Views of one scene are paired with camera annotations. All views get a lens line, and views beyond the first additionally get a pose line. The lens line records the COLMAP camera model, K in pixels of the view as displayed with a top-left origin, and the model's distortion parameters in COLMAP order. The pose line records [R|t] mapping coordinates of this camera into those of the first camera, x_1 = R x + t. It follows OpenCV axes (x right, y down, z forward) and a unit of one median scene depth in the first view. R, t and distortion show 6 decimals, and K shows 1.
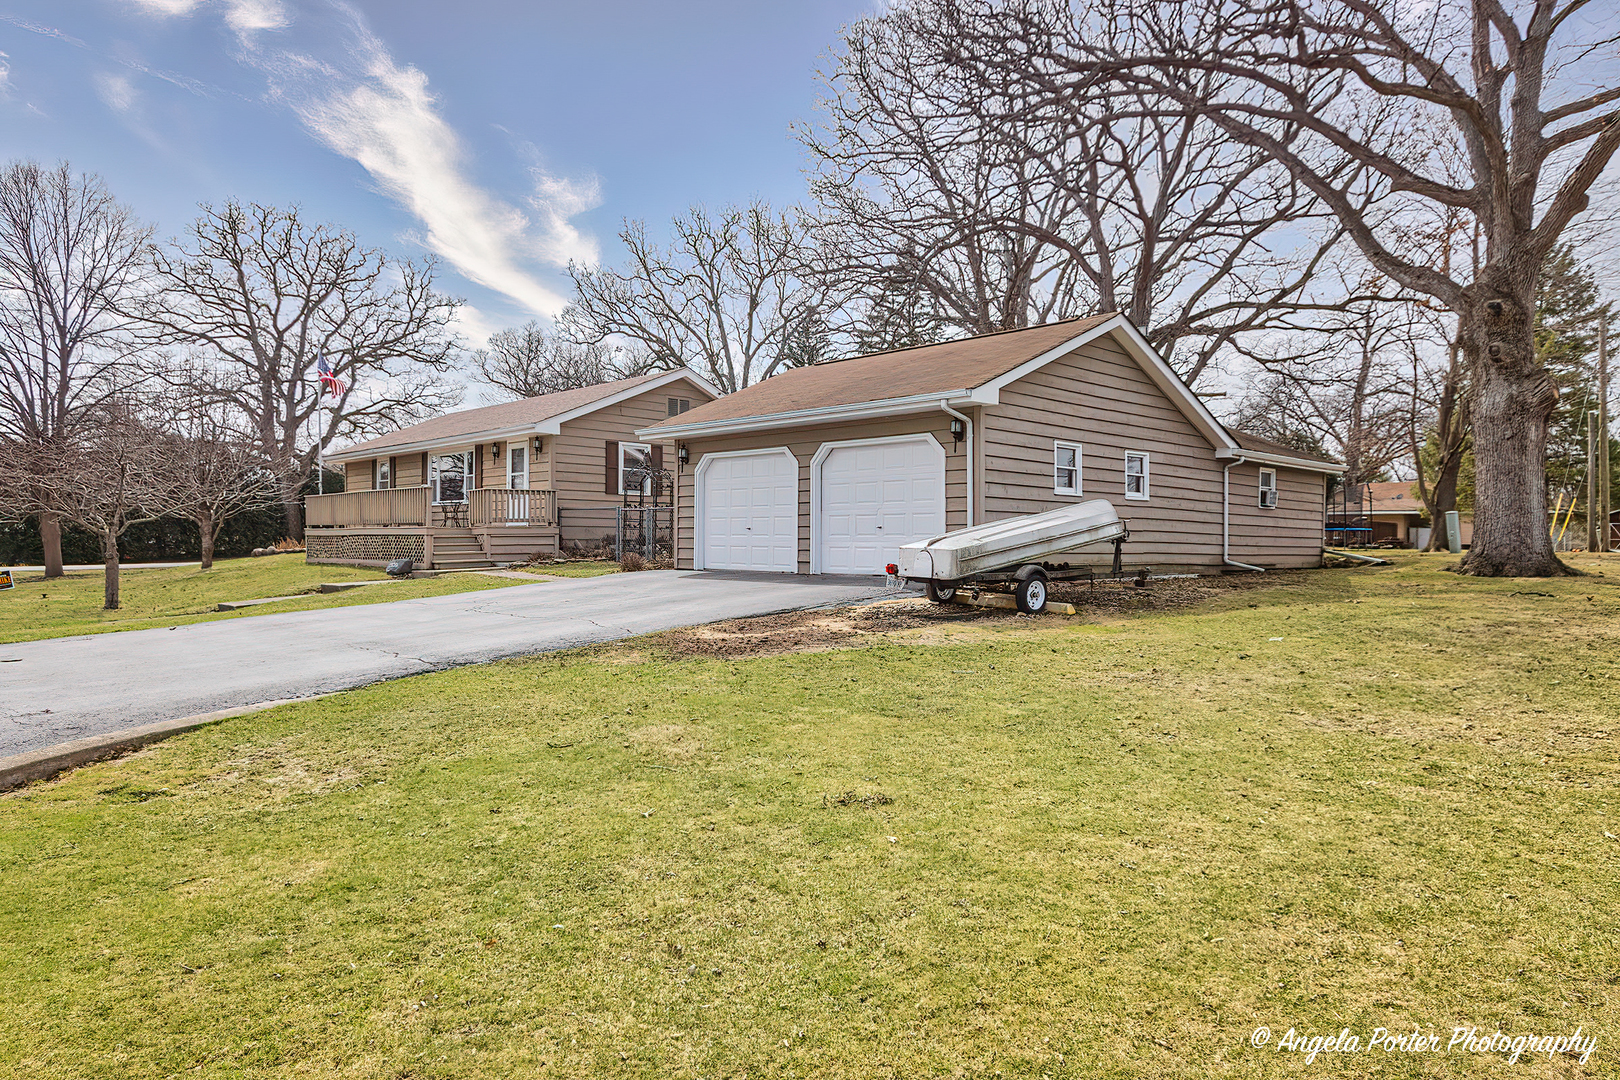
lens RADIAL K [[1007.7, 0, 810.0], [0, 1007.7, 540.0], [0, 0, 1]] dist [0.001301, 0.000556]
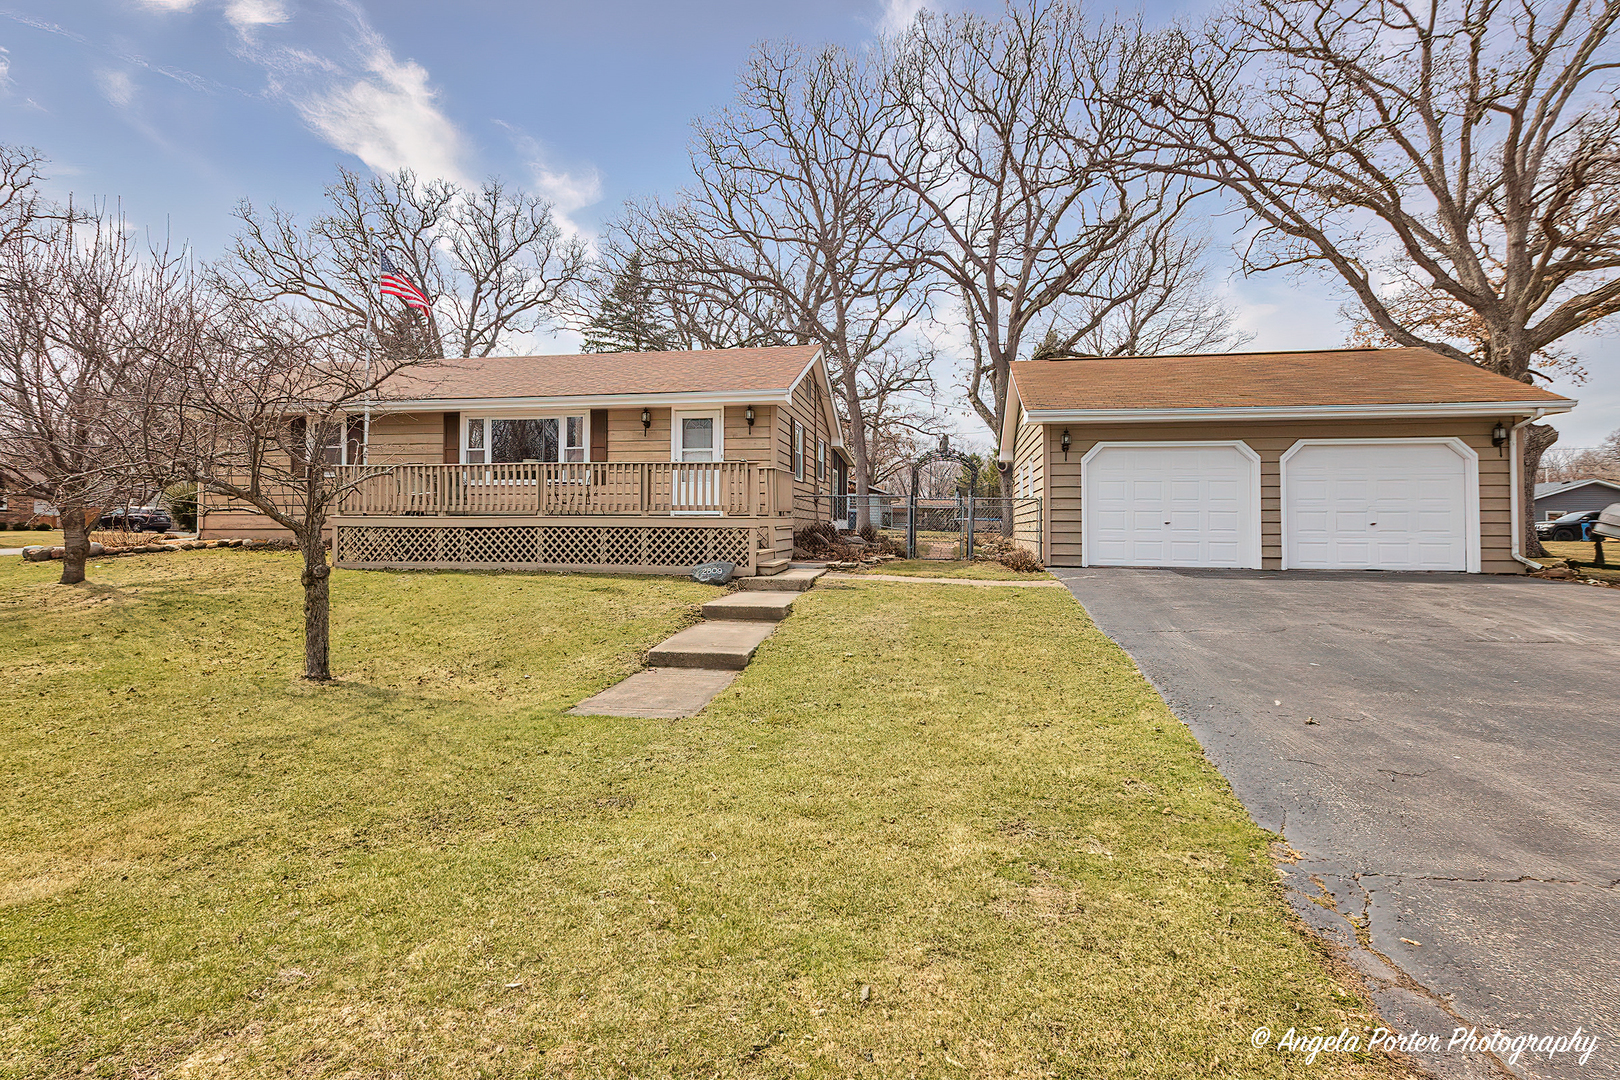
lens RADIAL K [[792.1, 0, 810.0], [0, 792.1, 540.0], [0, 0, 1]] dist [0.000808, -0.000307]
pose [[0.814752, -0.001852, 0.579807, -0.263337], [-0.003904, 0.999955, 0.008679, -0.000443], [-0.579796, -0.009335, 0.814708, 0.200256]]
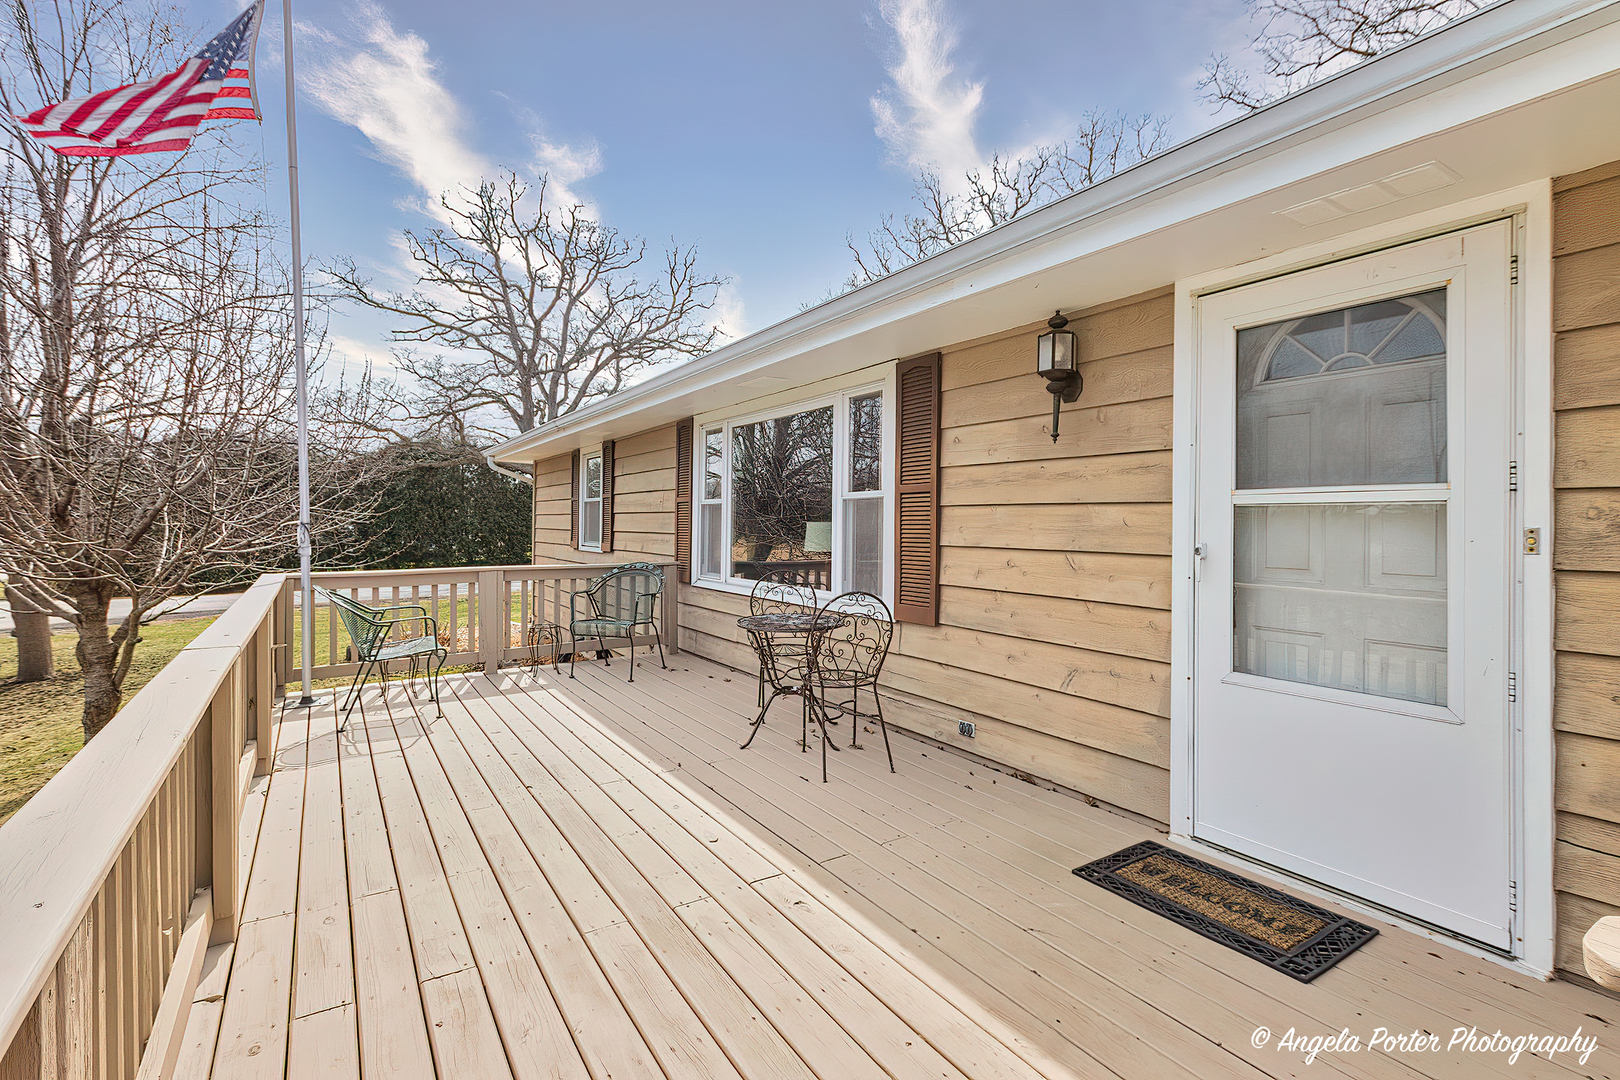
lens RADIAL K [[745.0, 0, 801.4], [0, 745.0, 541.0], [0, 0, 1]] dist [-0.000530, -0.000058]
pose [[0.977149, 0.011823, -0.212228, -0.153829], [-0.007024, 0.999703, 0.023349, -0.028023], [0.212441, -0.021325, 0.976941, 0.403477]]
